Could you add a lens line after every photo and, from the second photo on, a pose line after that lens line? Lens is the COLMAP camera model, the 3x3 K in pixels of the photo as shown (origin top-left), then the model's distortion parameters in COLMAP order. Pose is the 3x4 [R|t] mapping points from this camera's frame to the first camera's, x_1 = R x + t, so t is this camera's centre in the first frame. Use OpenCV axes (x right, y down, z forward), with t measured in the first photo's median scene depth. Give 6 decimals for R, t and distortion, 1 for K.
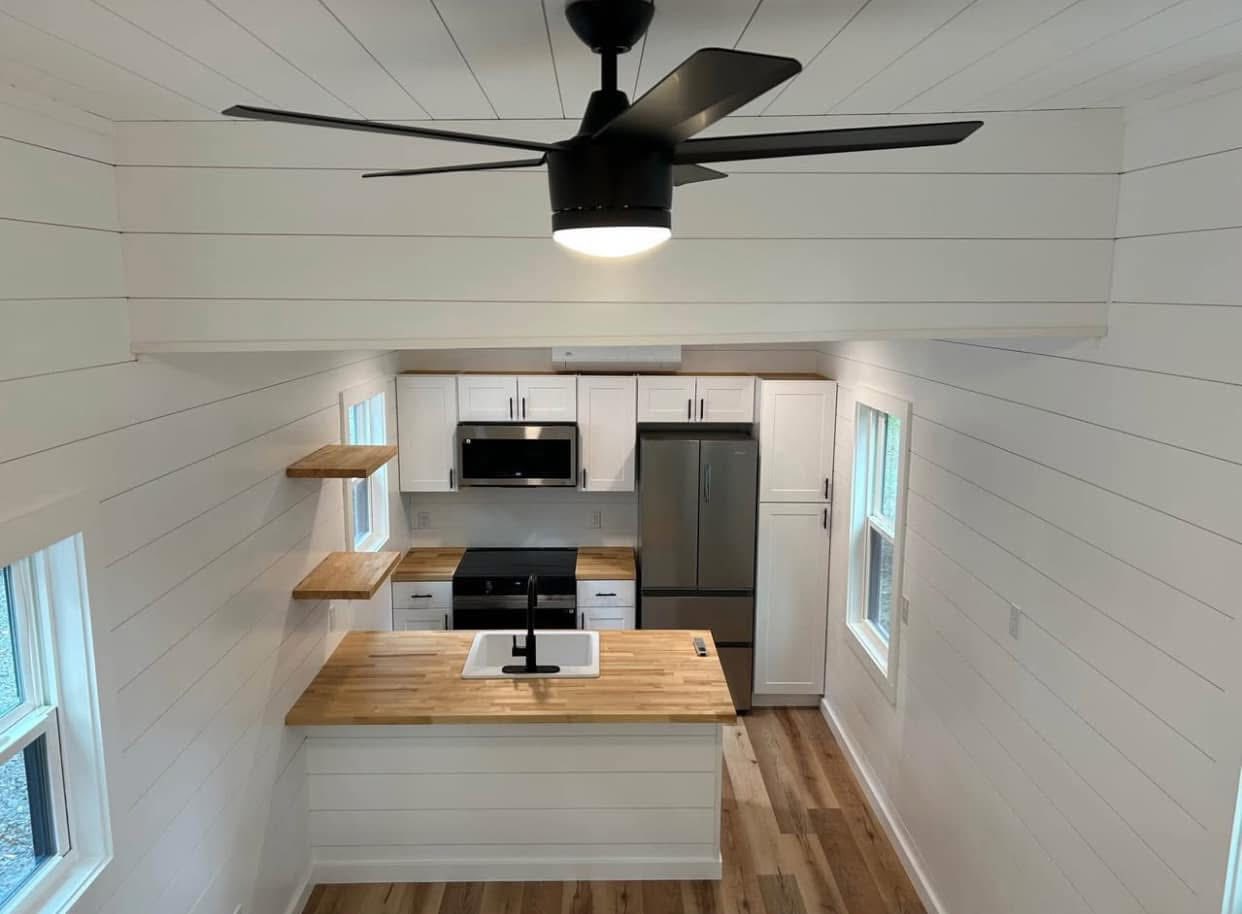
lens RADIAL K [[920.0, 0, 621.0], [0, 920.0, 457.0], [0, 0, 1]] dist [0.078422, -0.000228]
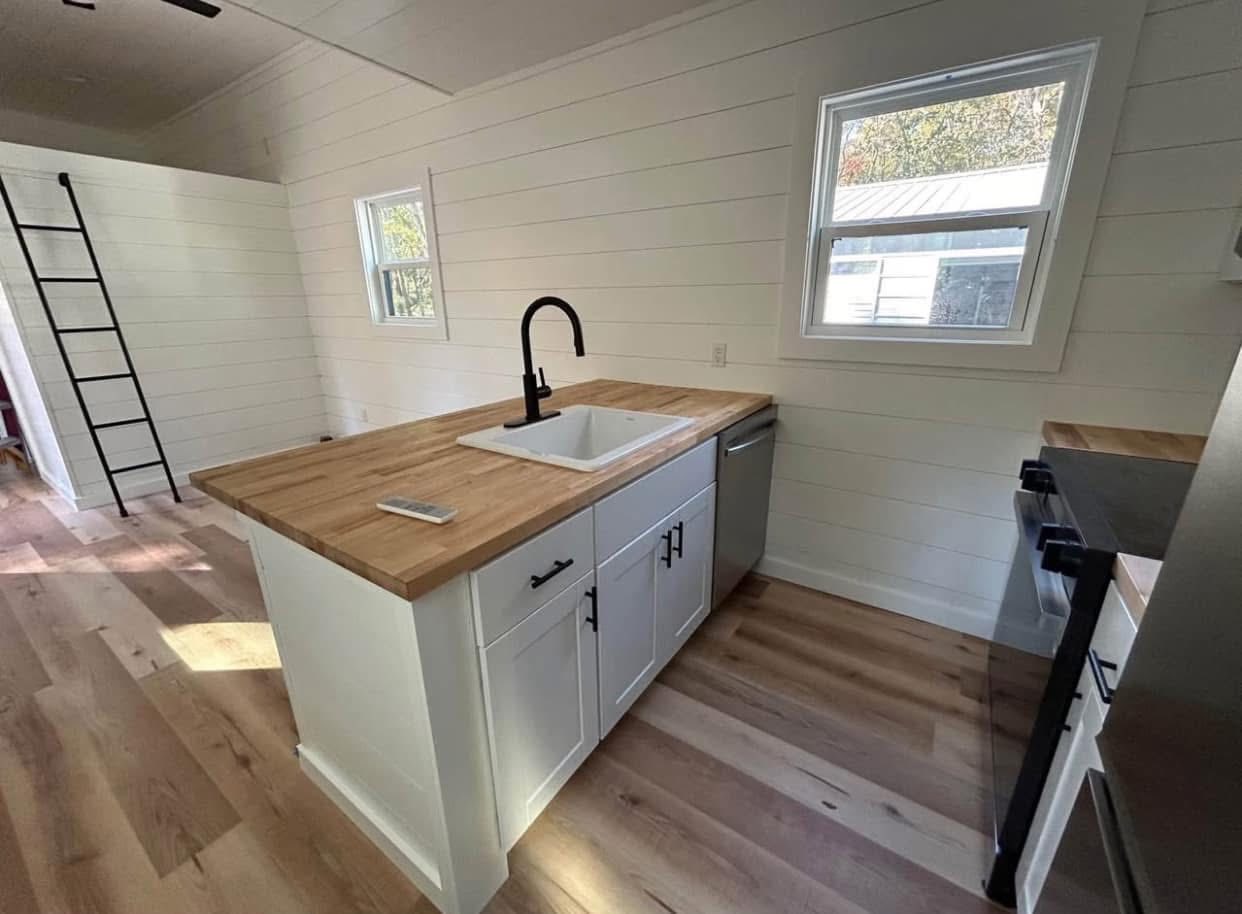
lens RADIAL K [[498.3, 0, 621.0], [0, 498.3, 457.0], [0, 0, 1]] dist [0.001126, 0.000065]
pose [[-0.575043, 0.245359, -0.780464, 0.144041], [-0.144170, 0.908649, 0.391882, 0.058481], [0.805320, 0.337869, -0.487139, 0.924478]]
